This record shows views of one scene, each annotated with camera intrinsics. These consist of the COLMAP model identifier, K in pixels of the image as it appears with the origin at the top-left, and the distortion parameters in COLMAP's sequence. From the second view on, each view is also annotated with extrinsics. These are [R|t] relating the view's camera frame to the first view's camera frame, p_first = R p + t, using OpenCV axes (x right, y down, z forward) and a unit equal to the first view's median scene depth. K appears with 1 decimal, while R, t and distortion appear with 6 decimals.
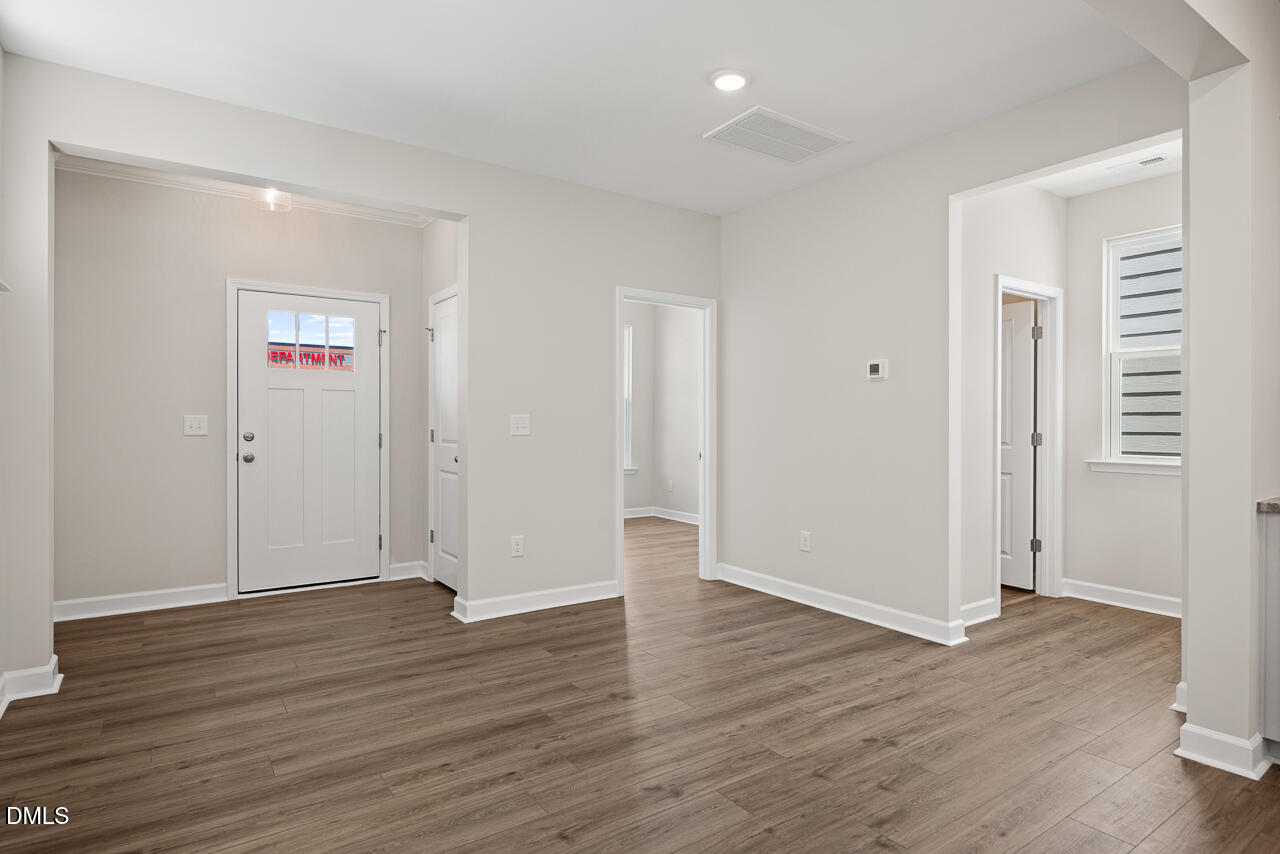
lens RADIAL K [[684.8, 0, 640.0], [0, 684.8, 427.0], [0, 0, 1]] dist [0.004934, -0.008675]
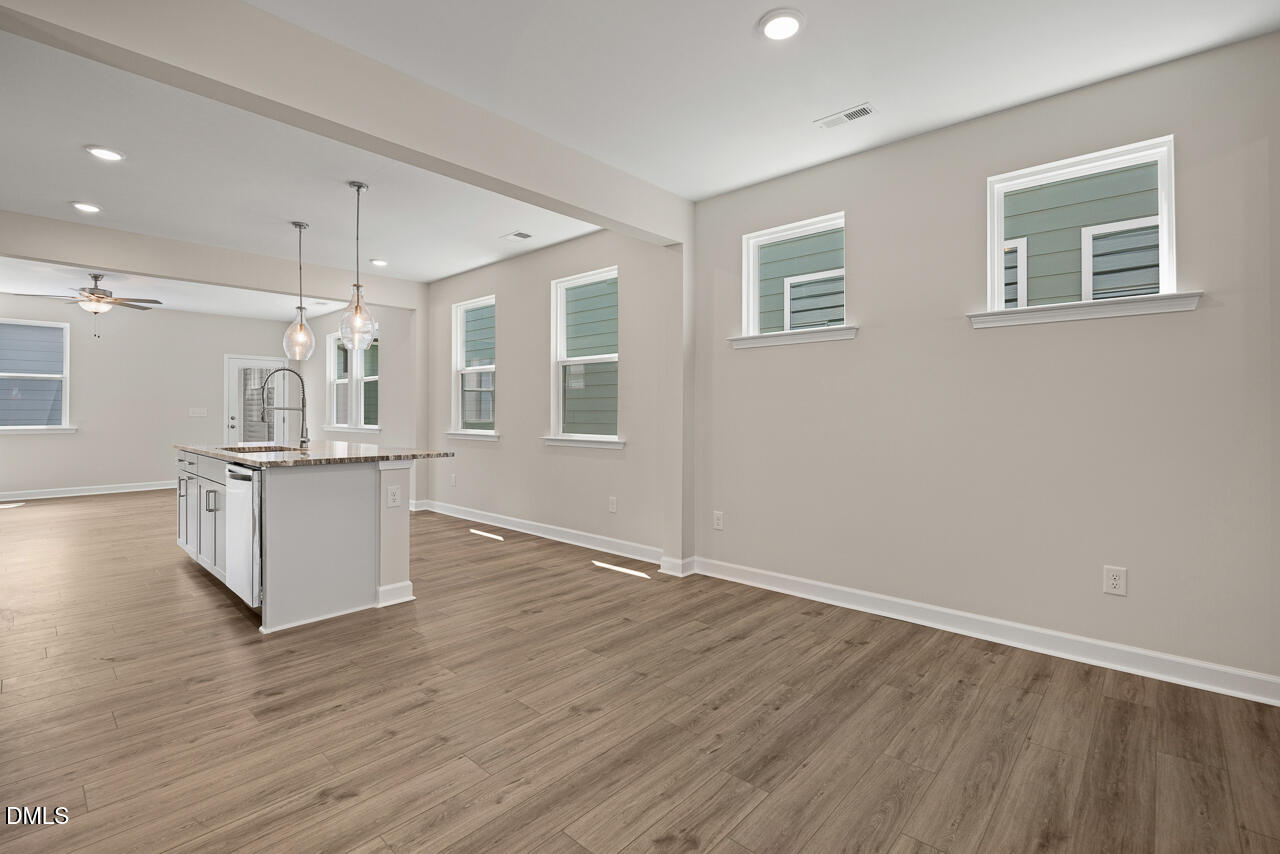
lens RADIAL K [[577.7, 0, 643.4], [0, 577.7, 410.5], [0, 0, 1]] dist [-0.013835, 0.000039]
pose [[-0.973480, -0.004057, -0.228737, 0.086707], [-0.004683, 0.999987, 0.002191, -0.005807], [0.228725, 0.003204, -0.973486, 1.025615]]
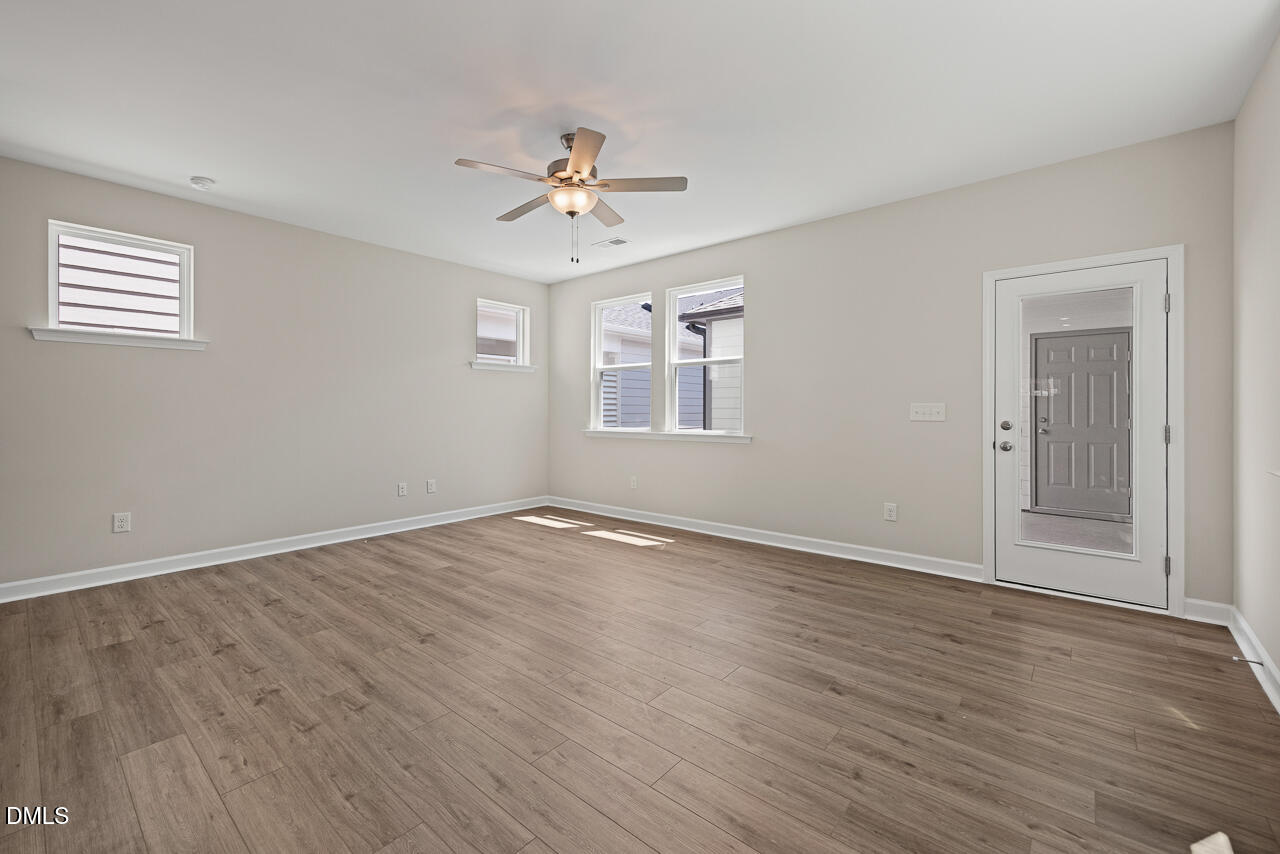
lens RADIAL K [[534.6, 0, 623.6], [0, 534.6, 411.4], [0, 0, 1]] dist [0.006922, 0.000314]
pose [[-0.249075, -0.004932, 0.968472, 0.444158], [0.006361, 0.999957, 0.006728, 0.003407], [-0.968463, 0.007837, -0.249033, -0.644516]]
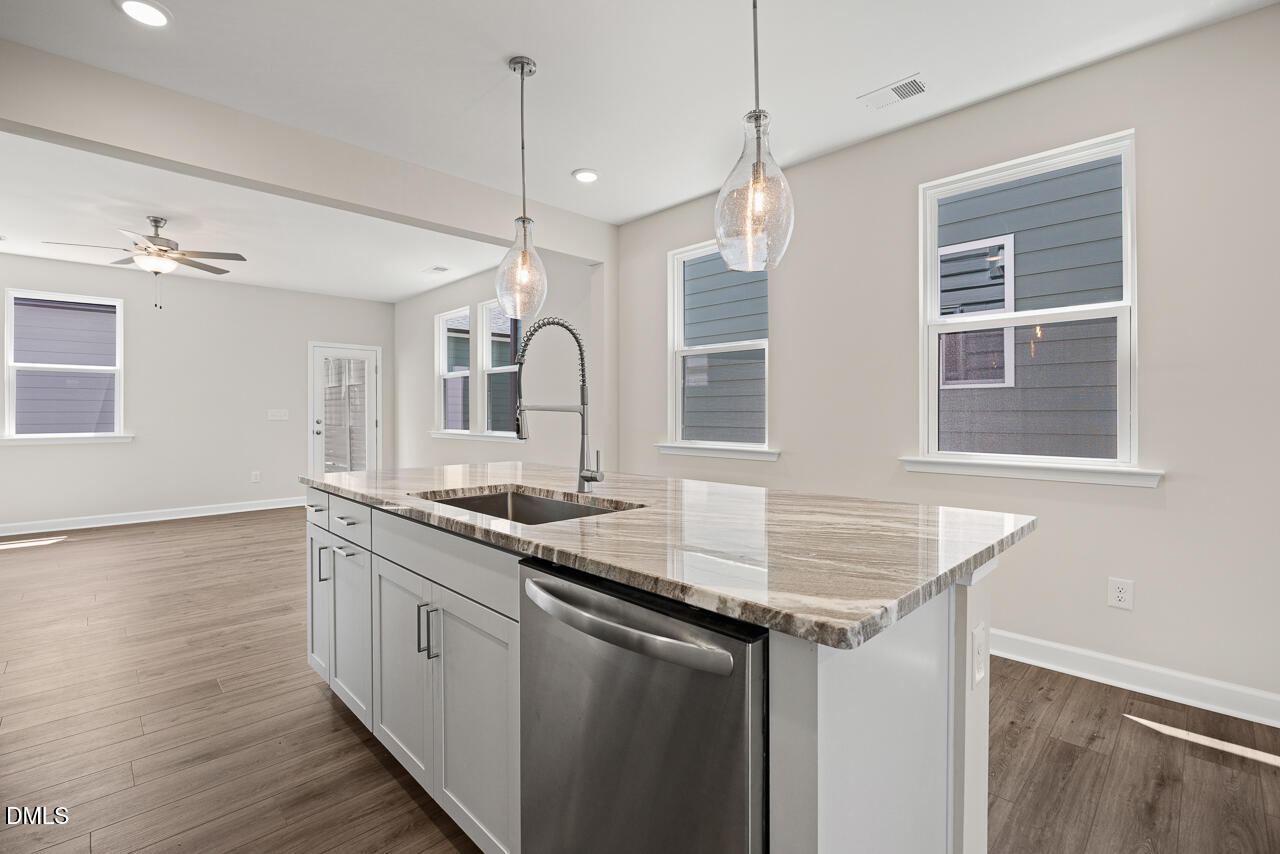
lens RADIAL K [[571.5, 0, 625.6], [0, 571.5, 412.8], [0, 0, 1]] dist [-0.015259, 0.000047]
pose [[-0.986852, -0.000264, -0.161623, 0.463224], [-0.001230, 0.999982, 0.005877, -0.003108], [0.161619, 0.005999, -0.986835, 0.402404]]
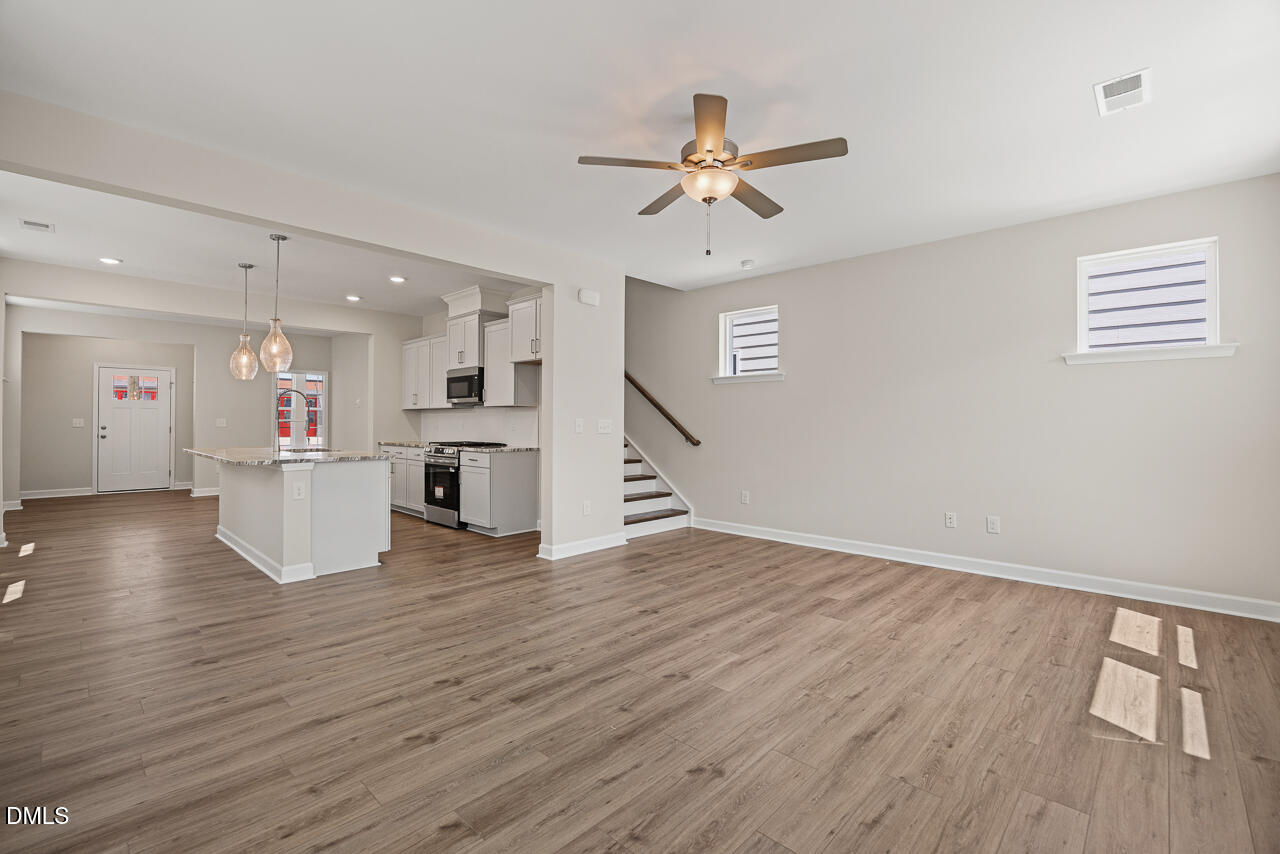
lens RADIAL K [[558.0, 0, 644.8], [0, 558.0, 419.7], [0, 0, 1]] dist [-0.016599, 0.000338]
pose [[0.977981, 0.004090, 0.208653, 0.940456], [-0.001599, 0.999925, -0.012103, 0.007054], [-0.208686, 0.011503, 0.977915, -1.363758]]
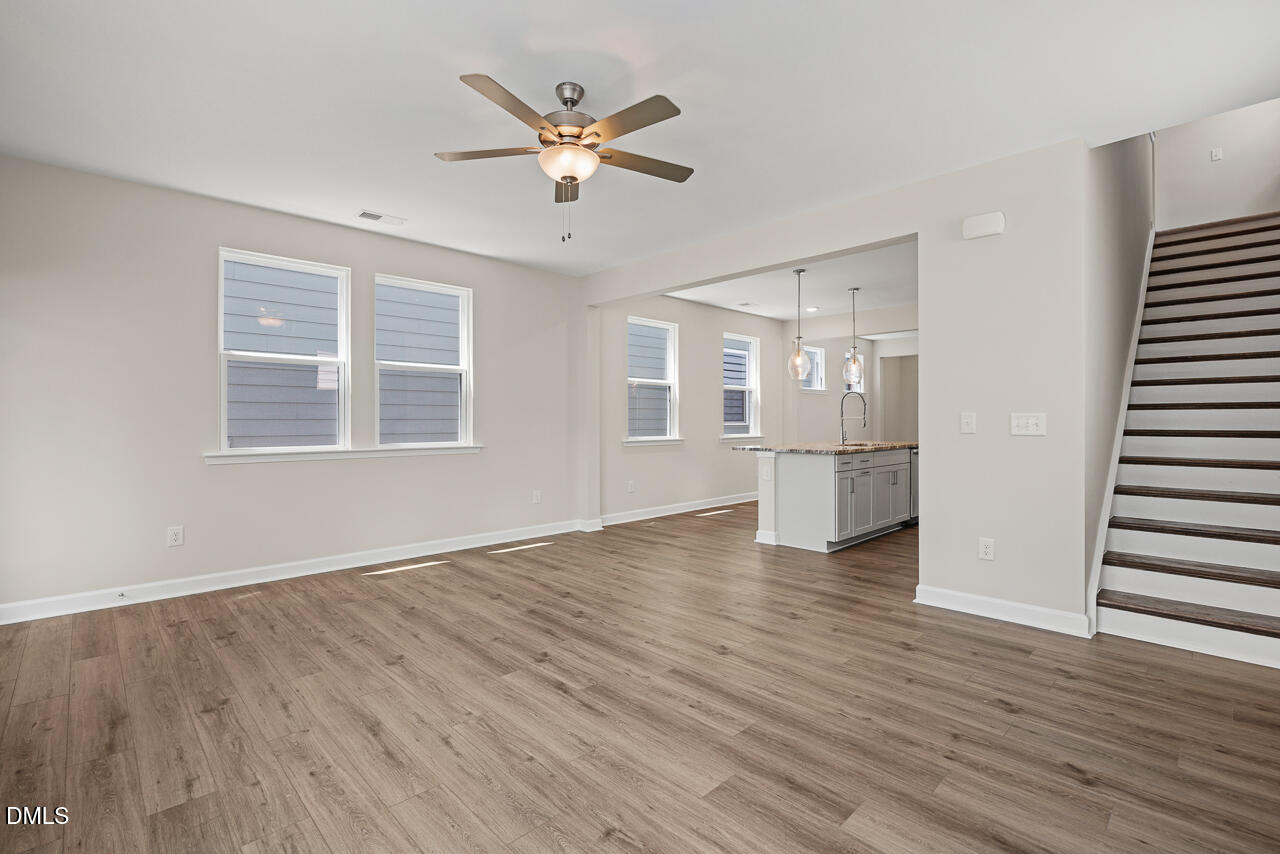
lens RADIAL K [[577.7, 0, 643.4], [0, 577.7, 410.5], [0, 0, 1]] dist [-0.013835, 0.000039]
pose [[0.170114, -0.017918, -0.985261, 1.772641], [-0.003191, 0.999819, -0.018734, 0.006138], [0.985419, 0.006331, 0.170026, -0.783142]]
